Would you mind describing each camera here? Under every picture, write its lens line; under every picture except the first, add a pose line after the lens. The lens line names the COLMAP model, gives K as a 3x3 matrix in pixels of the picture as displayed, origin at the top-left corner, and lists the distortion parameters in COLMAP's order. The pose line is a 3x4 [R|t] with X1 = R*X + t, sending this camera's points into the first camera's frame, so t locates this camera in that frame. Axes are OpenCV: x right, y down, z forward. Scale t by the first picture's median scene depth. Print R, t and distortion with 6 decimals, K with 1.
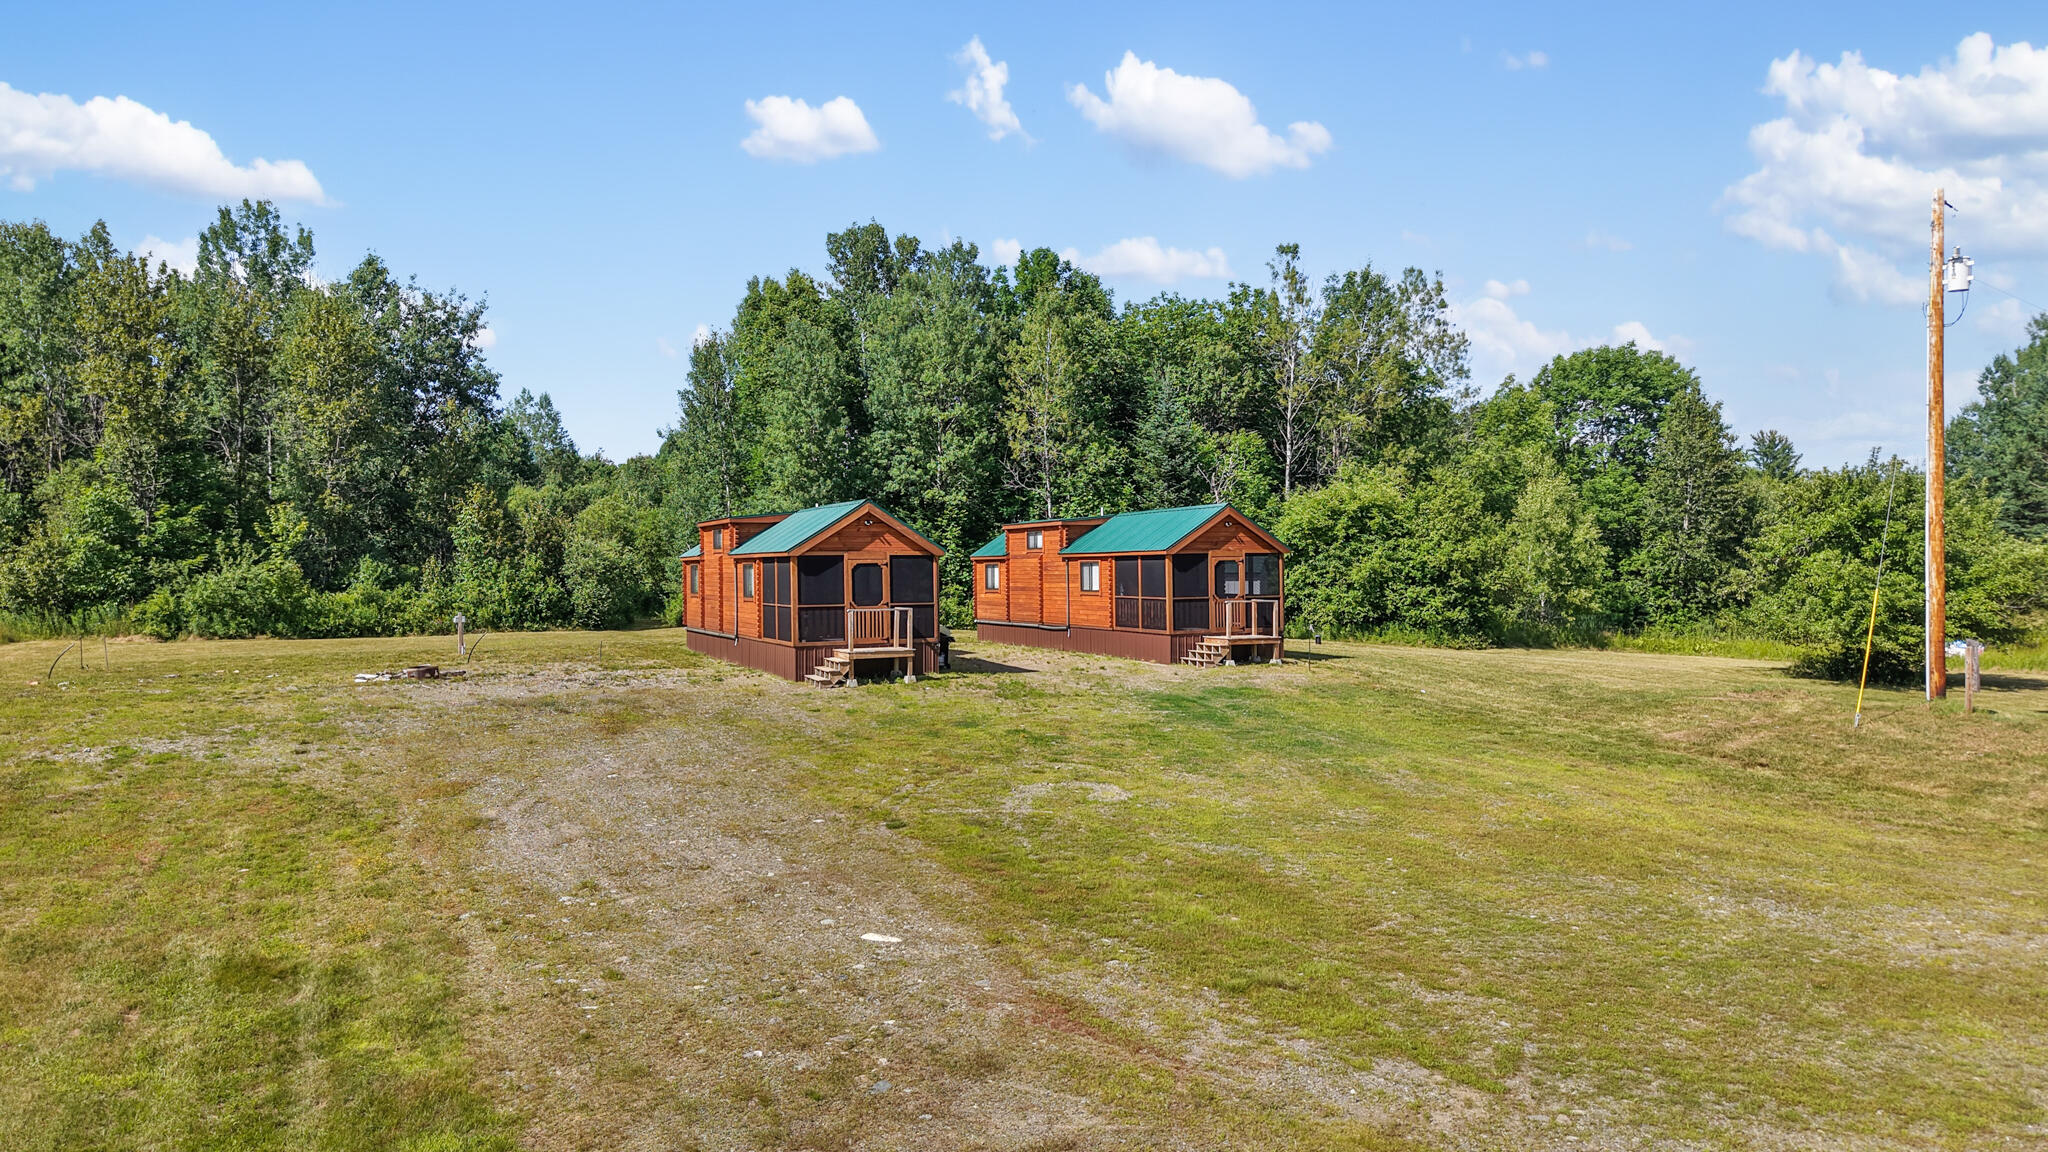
lens RADIAL K [[1339.5, 0, 1025.8], [0, 1339.5, 588.6], [0, 0, 1]] dist [0.029224, -0.000515]
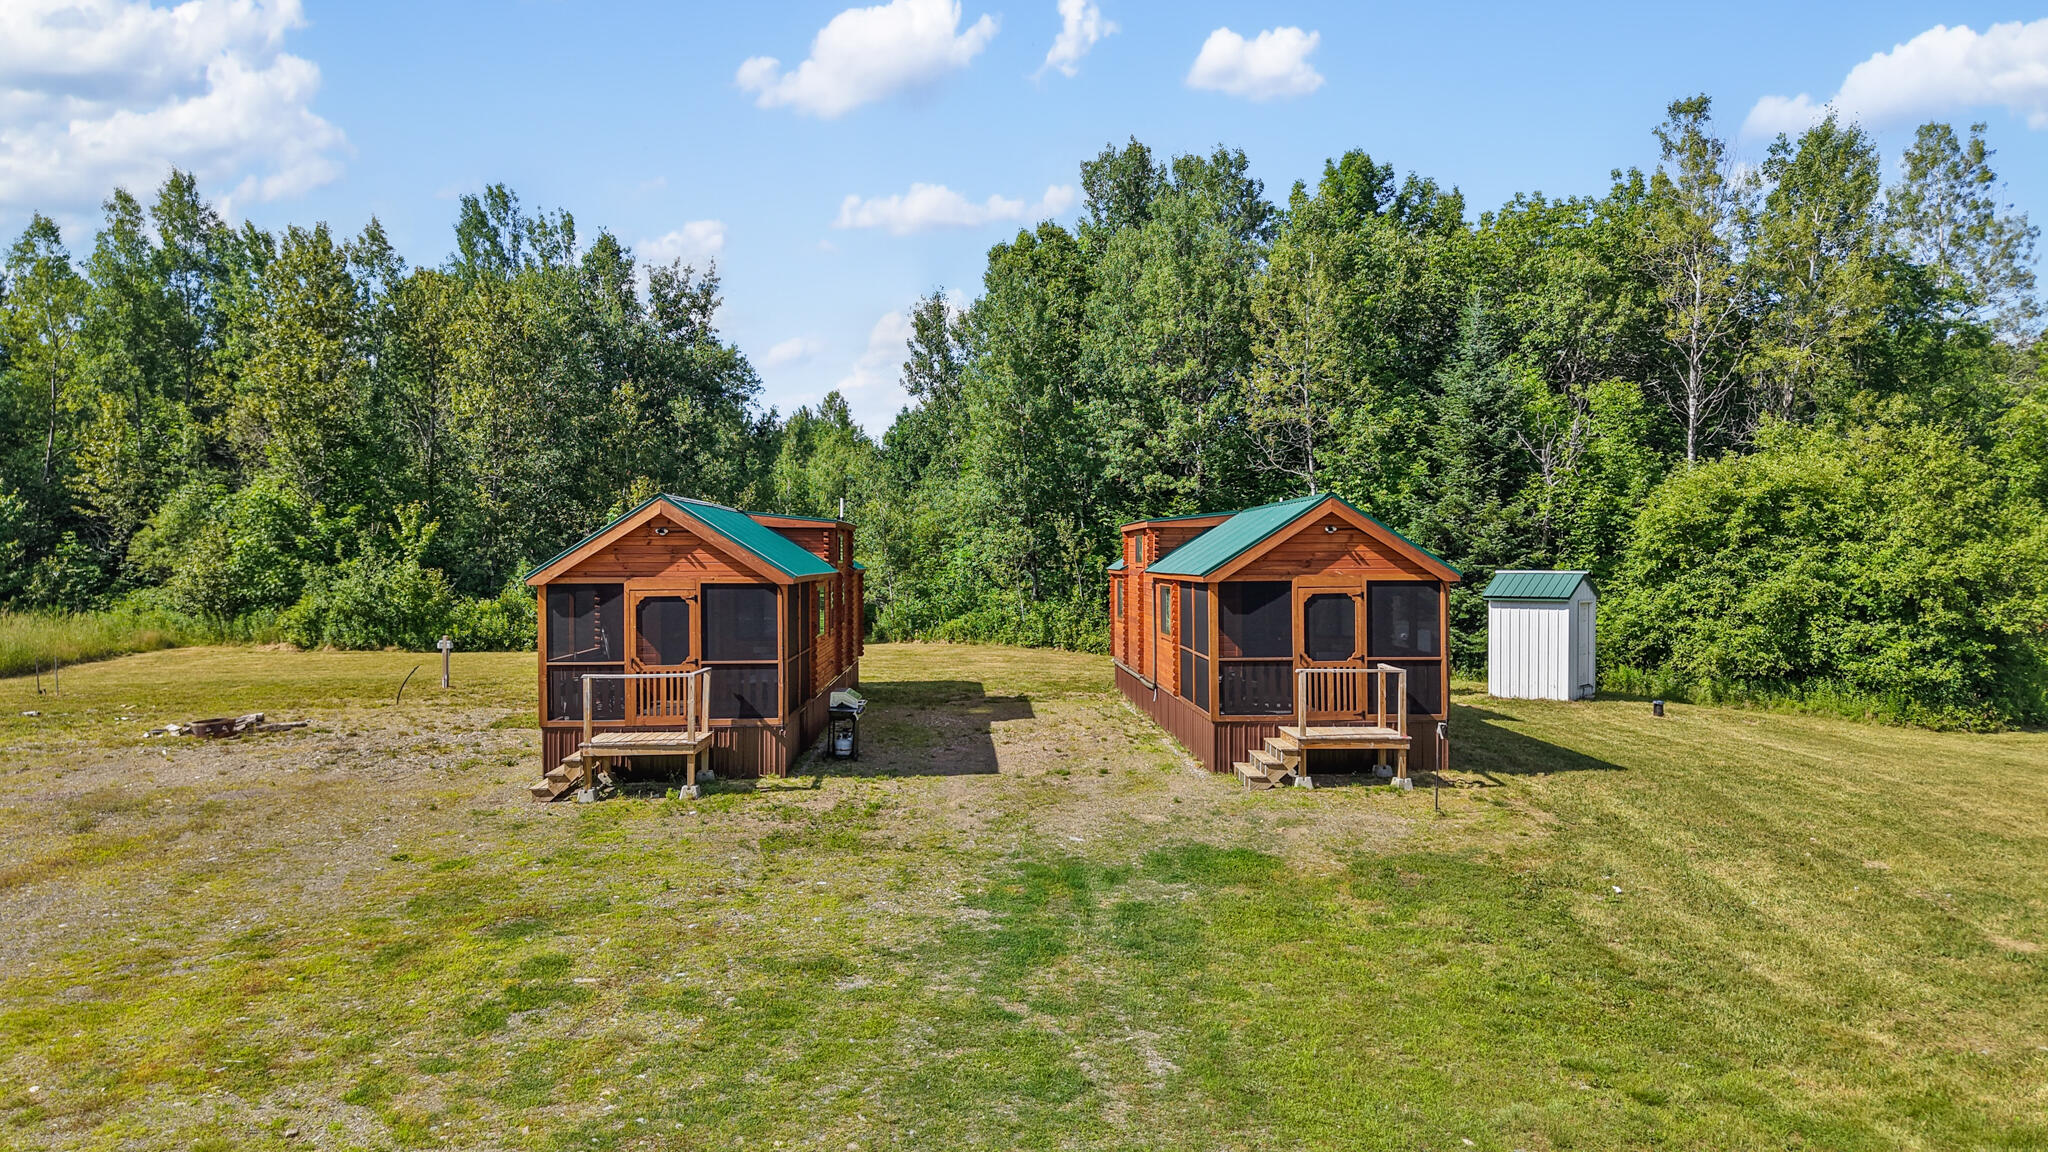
lens RADIAL K [[1368.9, 0, 1024.0], [0, 1368.9, 576.0], [0, 0, 1]] dist [0.004950, 0.000109]
pose [[0.930153, 0.011458, -0.366993, 0.160971], [-0.011565, 0.999931, 0.001905, -0.018695], [0.366990, 0.002472, 0.930222, 0.278218]]
